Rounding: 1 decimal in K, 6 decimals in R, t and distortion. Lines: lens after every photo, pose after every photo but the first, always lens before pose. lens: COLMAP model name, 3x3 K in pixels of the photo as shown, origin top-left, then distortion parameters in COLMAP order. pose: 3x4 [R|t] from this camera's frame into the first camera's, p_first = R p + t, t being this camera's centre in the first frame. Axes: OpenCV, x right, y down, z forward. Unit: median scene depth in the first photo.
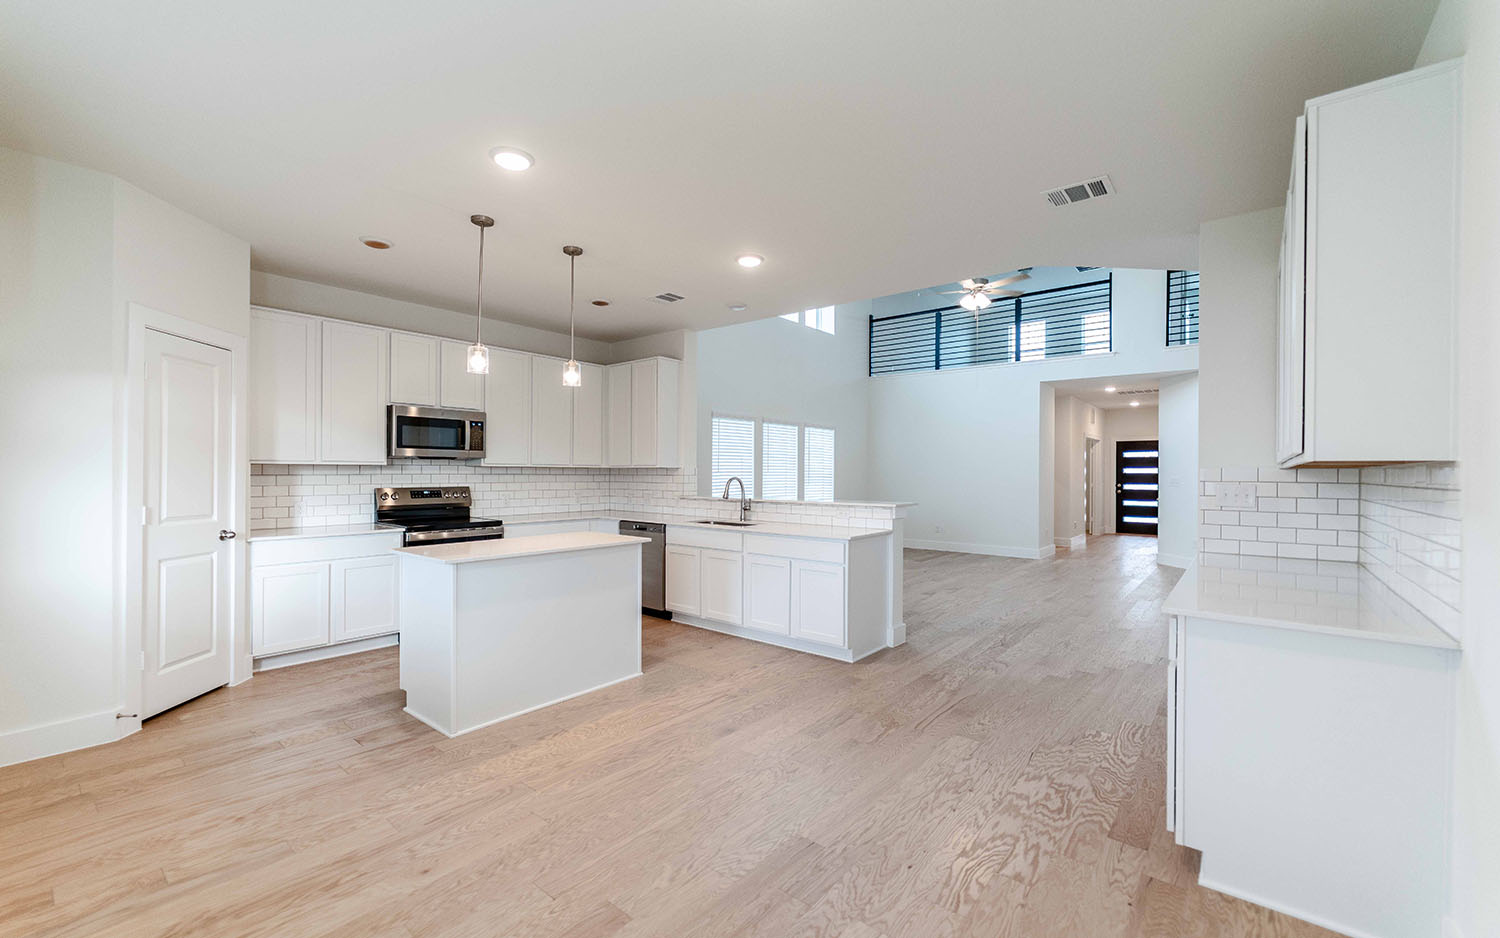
lens RADIAL K [[609.3, 0, 752.3], [0, 609.3, 472.7], [0, 0, 1]] dist [-0.001003, -0.000924]
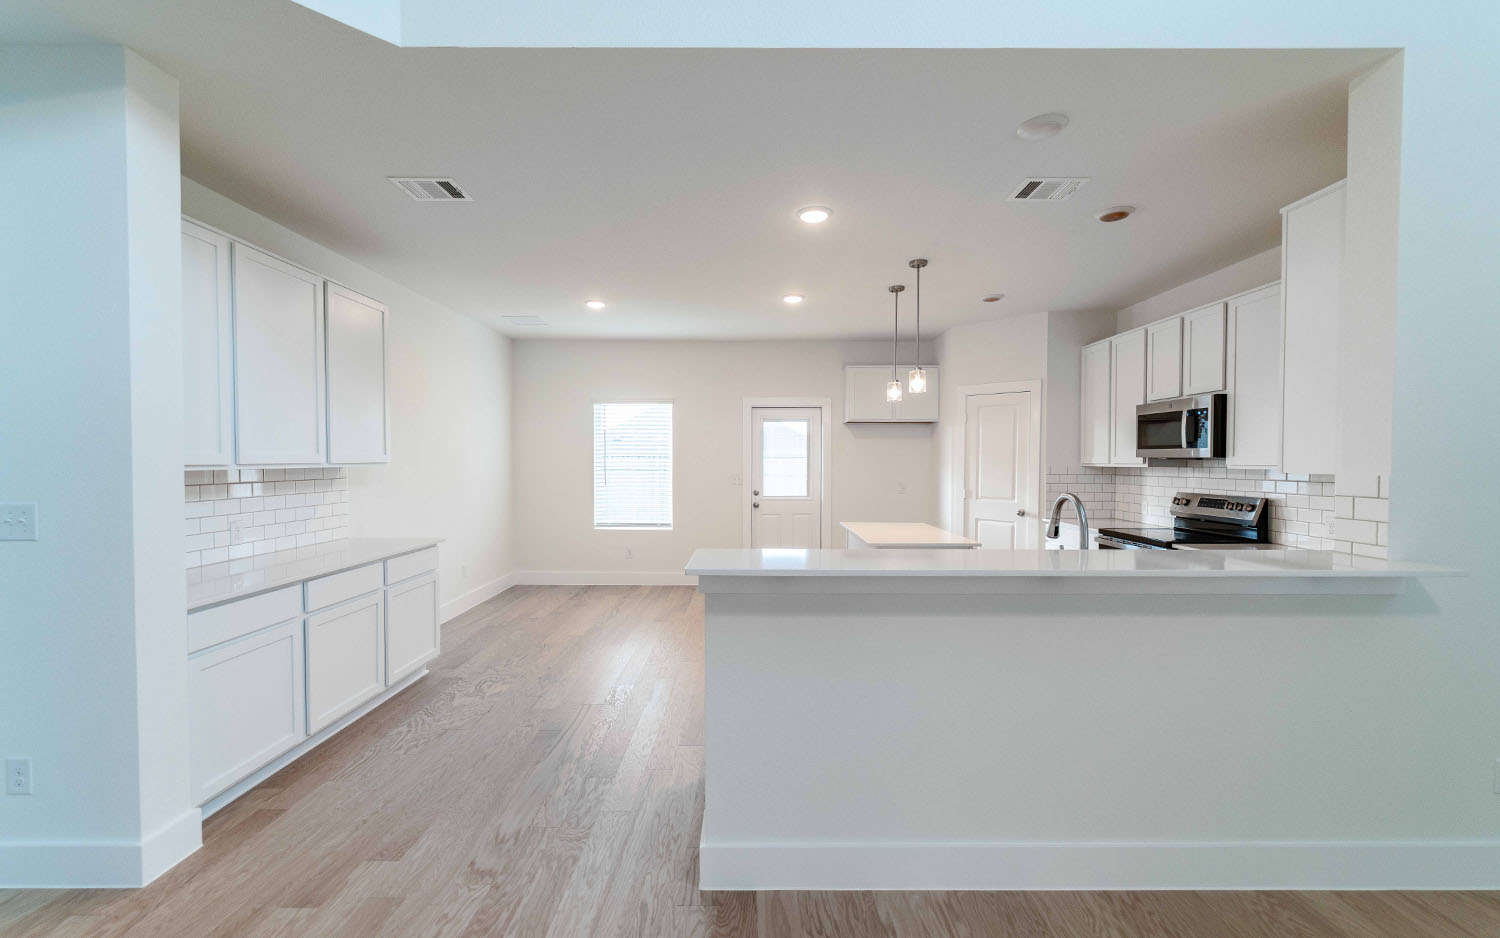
lens RADIAL K [[609.3, 0, 752.3], [0, 609.3, 472.7], [0, 0, 1]] dist [-0.001003, -0.000924]
pose [[-0.773531, 0.006776, -0.633722, 0.514321], [-0.006538, 0.999804, 0.018670, -0.018748], [0.633725, 0.018585, -0.773335, 1.416310]]
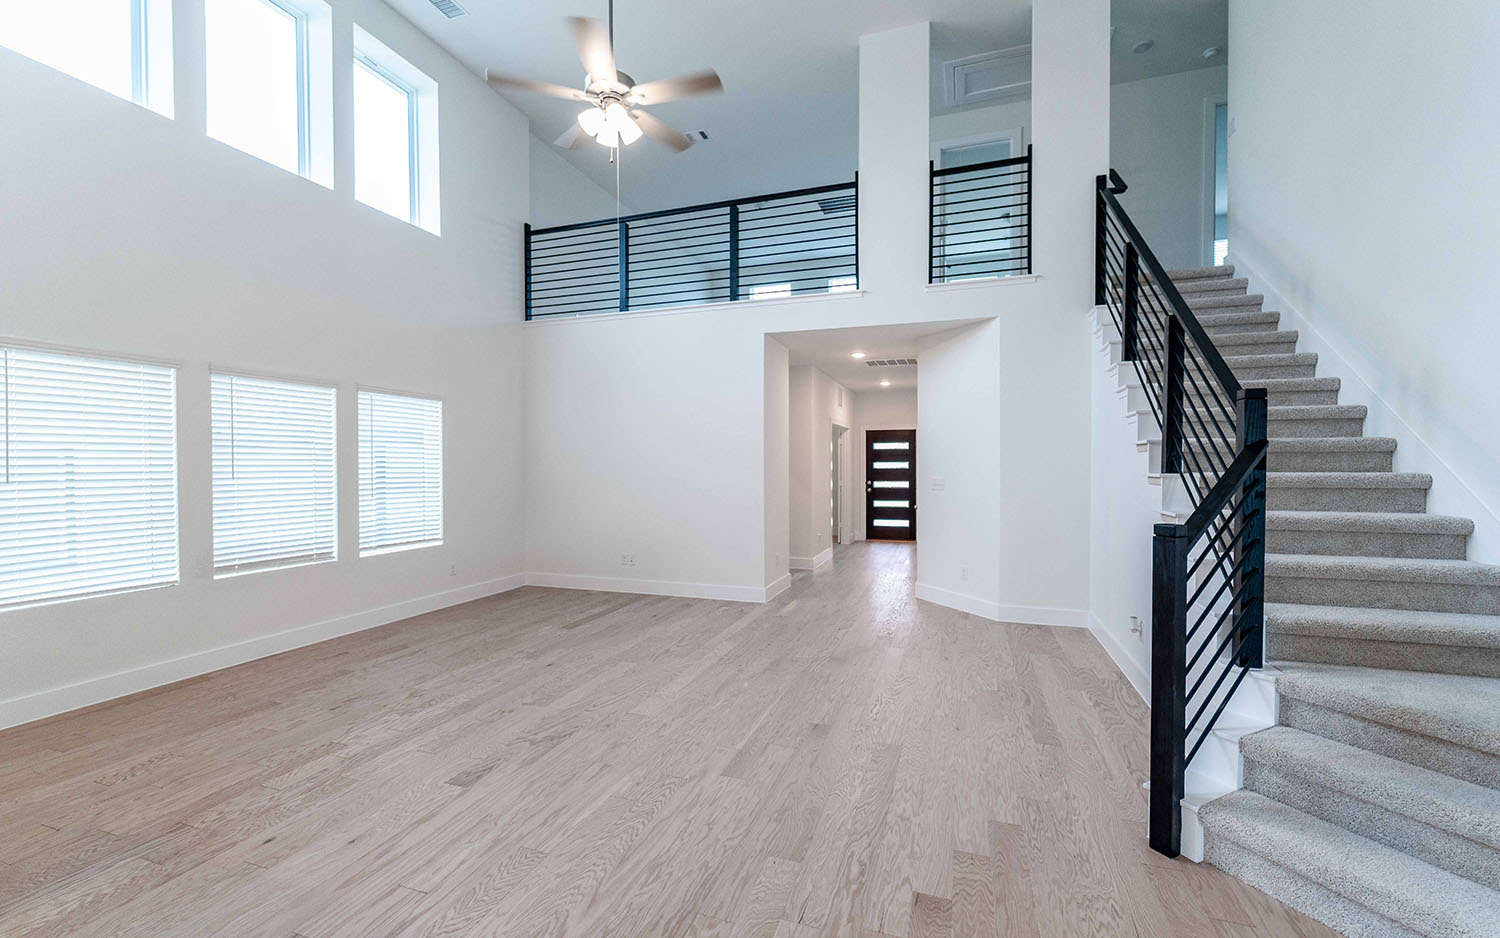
lens RADIAL K [[609.3, 0, 752.3], [0, 609.3, 472.7], [0, 0, 1]] dist [-0.001003, -0.000924]
pose [[0.937605, -0.011675, 0.347506, 0.485754], [0.007304, 0.999877, 0.013886, -0.017634], [-0.347626, -0.010481, 0.937575, 0.817425]]
